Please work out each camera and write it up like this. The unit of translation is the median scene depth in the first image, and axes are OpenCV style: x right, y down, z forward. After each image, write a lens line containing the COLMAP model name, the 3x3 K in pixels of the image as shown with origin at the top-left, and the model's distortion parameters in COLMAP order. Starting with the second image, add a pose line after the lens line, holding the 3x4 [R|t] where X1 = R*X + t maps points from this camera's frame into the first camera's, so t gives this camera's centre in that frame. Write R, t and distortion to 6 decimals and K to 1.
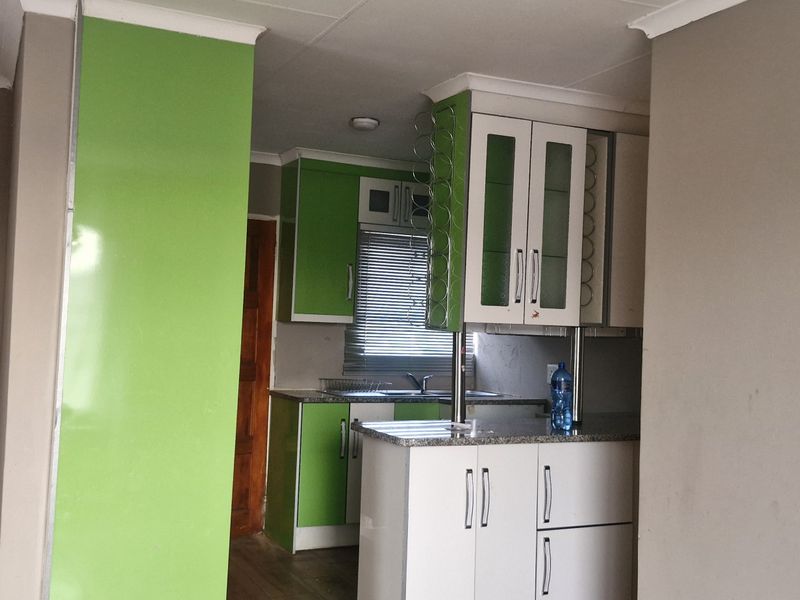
lens RADIAL K [[916.1, 0, 399.1], [0, 916.1, 320.8], [0, 0, 1]] dist [0.280901, -0.525539]
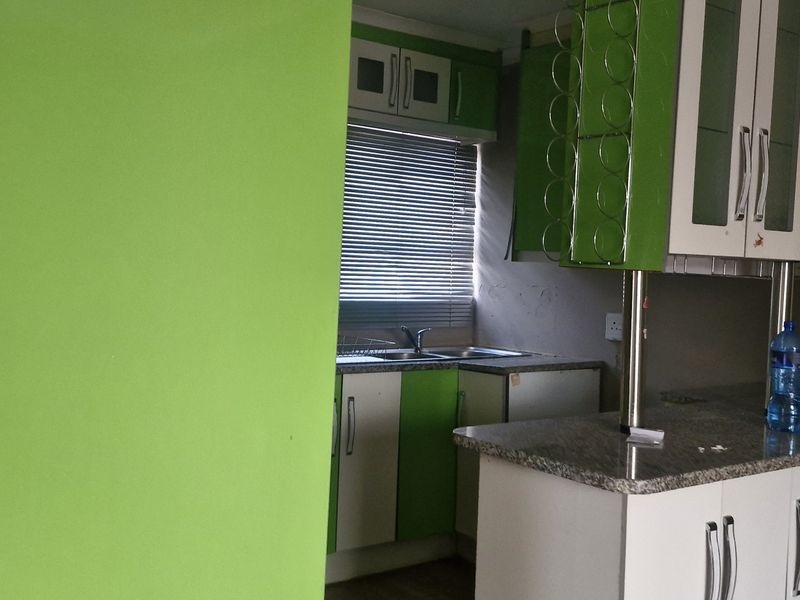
lens RADIAL K [[901.1, 0, 418.1], [0, 901.1, 297.6], [0, 0, 1]] dist [0.128198, -0.010355]
pose [[0.975483, -0.005025, 0.220020, -0.168545], [-0.005601, 0.998849, 0.047646, 0.002379], [-0.220006, -0.047710, 0.974331, 0.409439]]
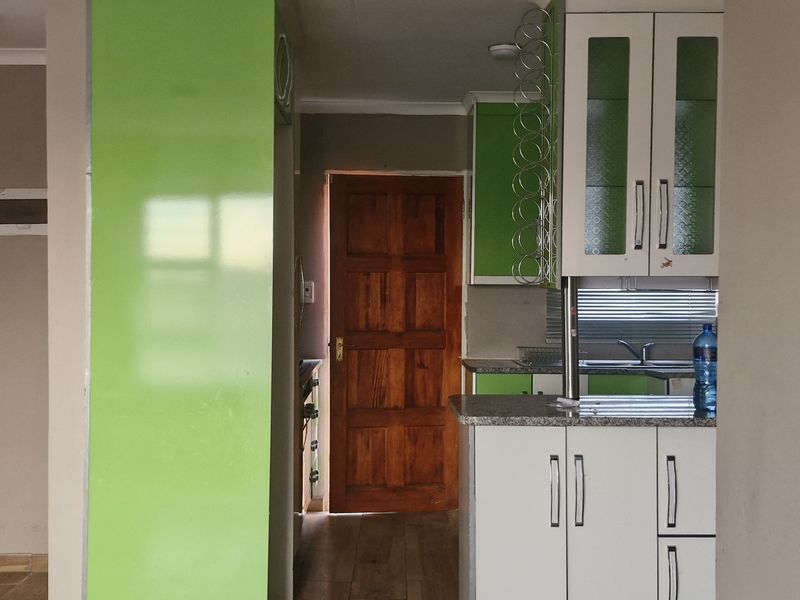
lens RADIAL K [[916.1, 0, 399.1], [0, 916.1, 320.8], [0, 0, 1]] dist [0.280901, -0.525539]
pose [[0.910987, -0.015735, -0.412134, 0.231446], [0.029025, 0.999240, 0.026006, 0.012889], [0.411412, -0.035653, 0.910752, 0.157887]]
